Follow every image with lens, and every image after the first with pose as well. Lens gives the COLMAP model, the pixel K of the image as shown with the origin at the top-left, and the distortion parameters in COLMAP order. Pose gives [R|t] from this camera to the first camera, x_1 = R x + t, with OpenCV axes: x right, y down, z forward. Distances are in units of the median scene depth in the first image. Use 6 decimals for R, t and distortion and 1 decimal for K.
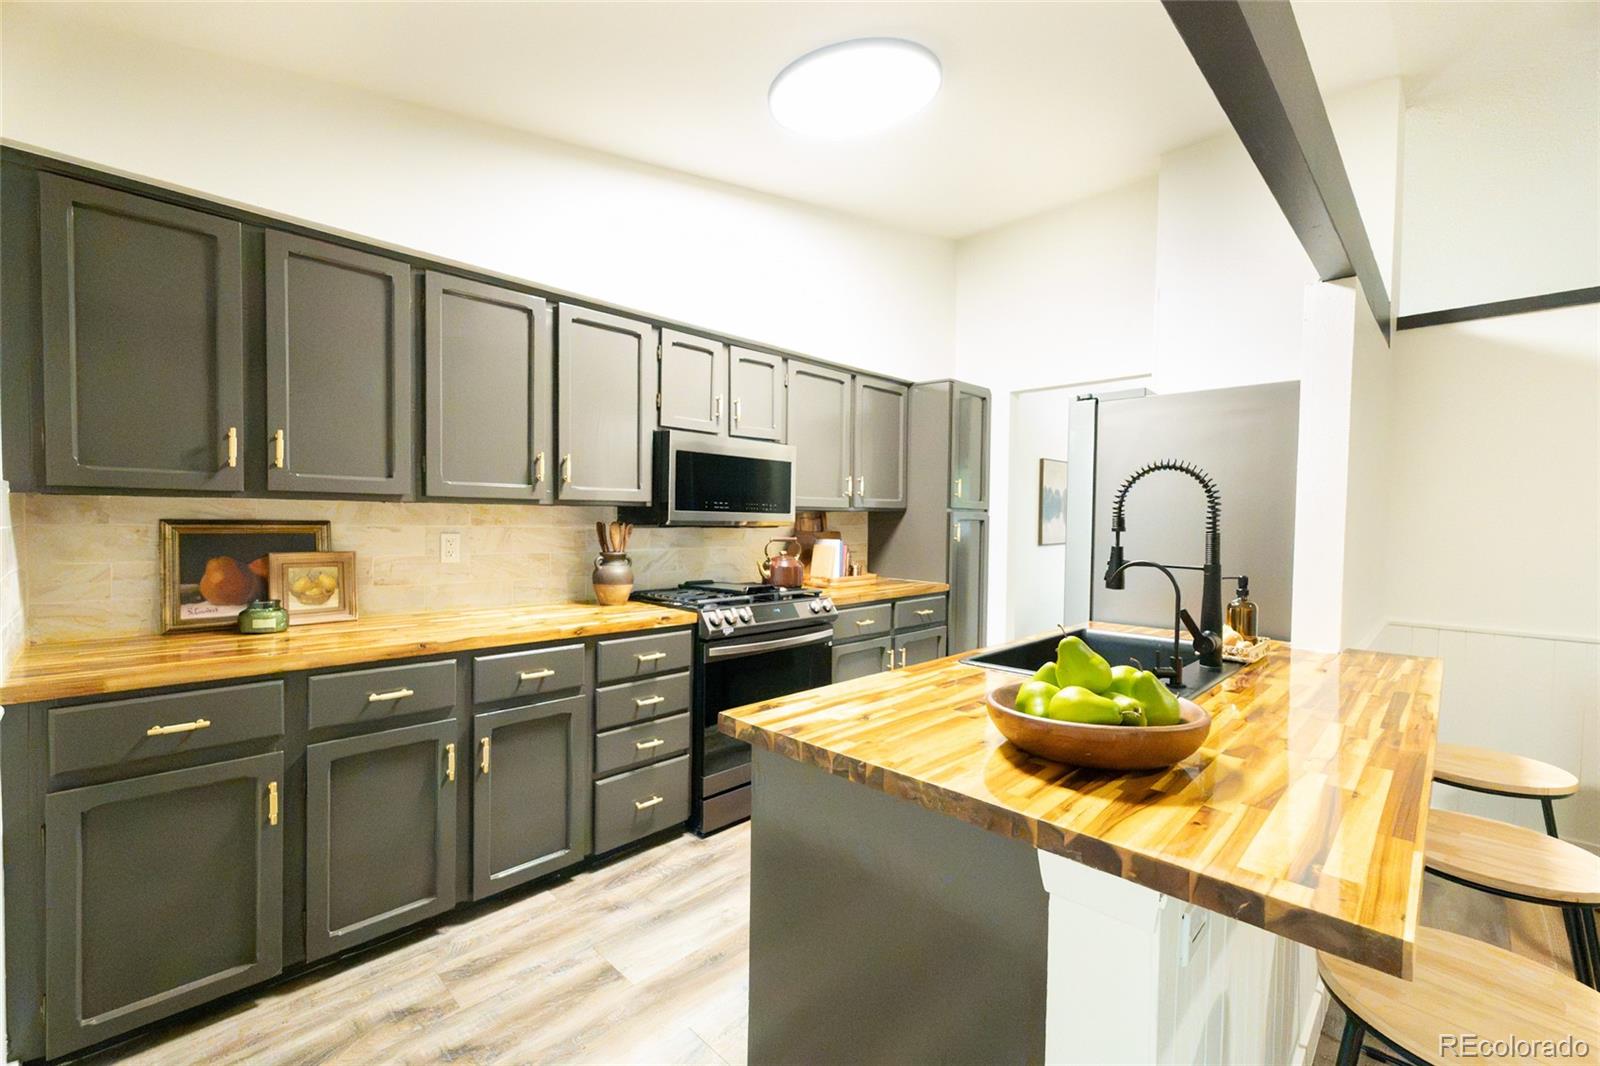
lens RADIAL K [[669.5, 0, 799.2], [0, 669.5, 532.5], [0, 0, 1]] dist [0.002706, -0.001731]
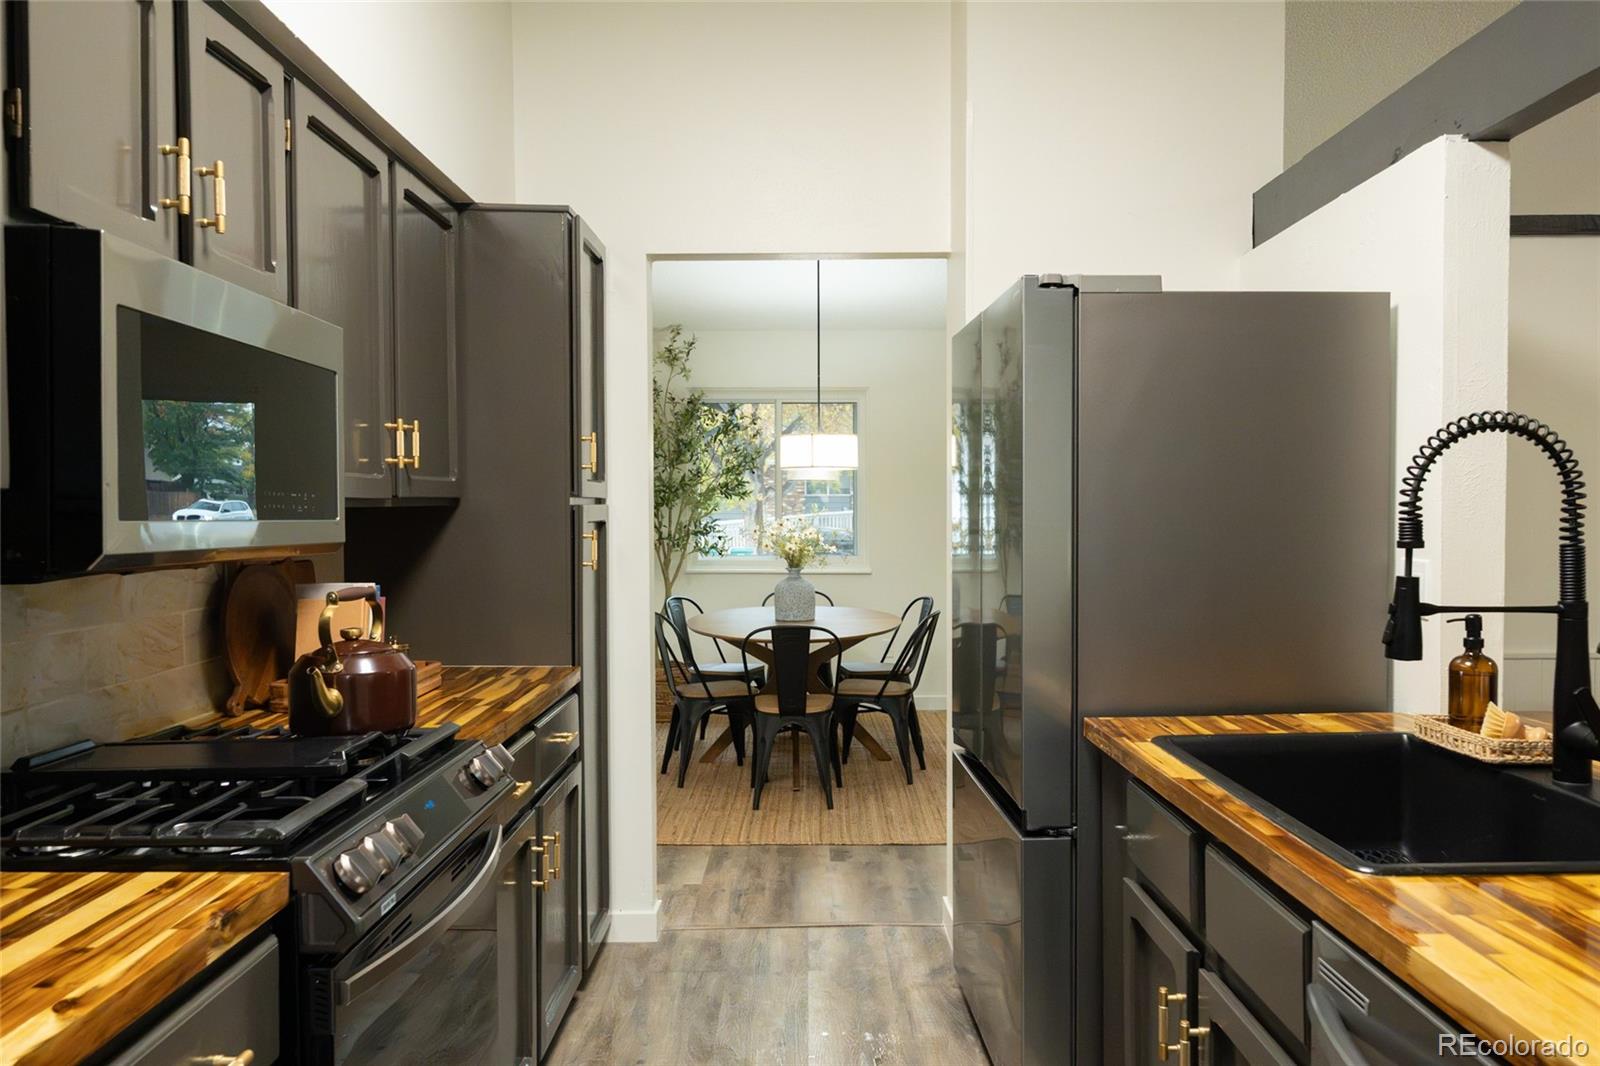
lens RADIAL K [[1221.3, 0, 805.9], [0, 1221.3, 540.1], [0, 0, 1]] dist [-0.025901, 0.007352]
pose [[0.711151, -0.034190, 0.702207, -0.427001], [0.029668, 0.999386, 0.018613, -0.032356], [-0.702413, 0.007597, 0.711729, 0.557098]]
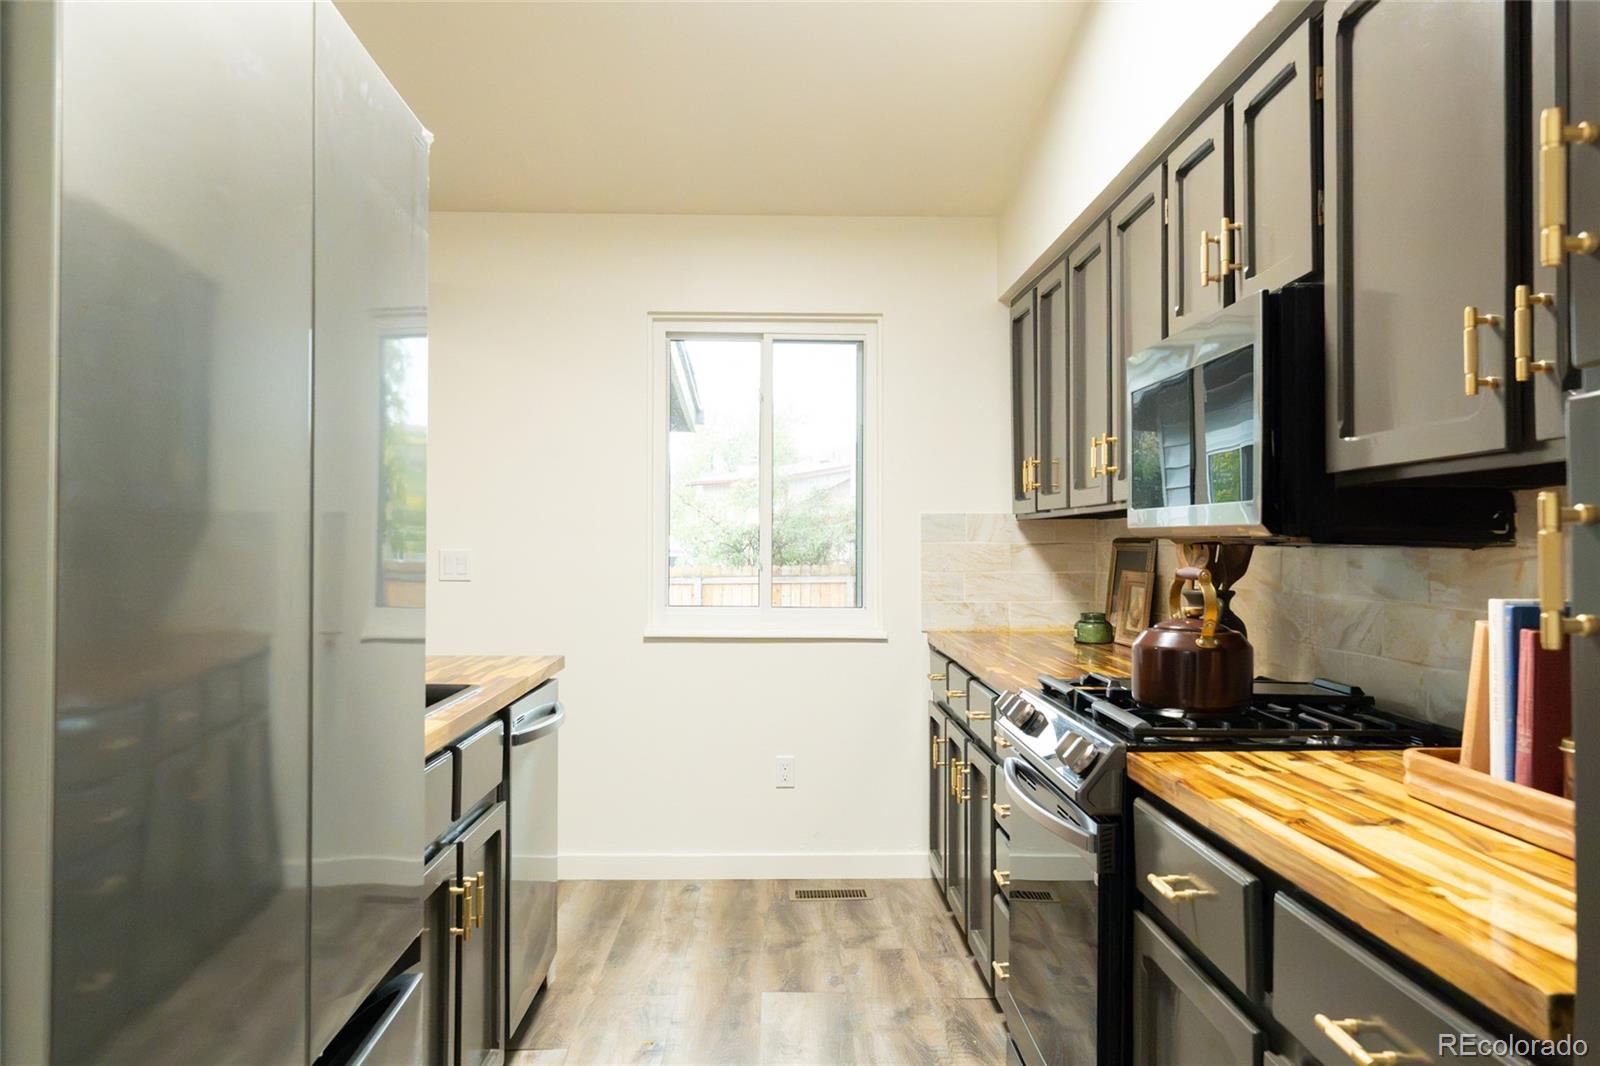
lens RADIAL K [[1221.3, 0, 802.8], [0, 1221.3, 531.7], [0, 0, 1]] dist [-0.025901, 0.007352]
pose [[-0.686977, -0.018554, -0.726442, 0.851936], [-0.026685, 0.999644, -0.000297, -0.012272], [0.726189, 0.019181, -0.687228, 1.854953]]
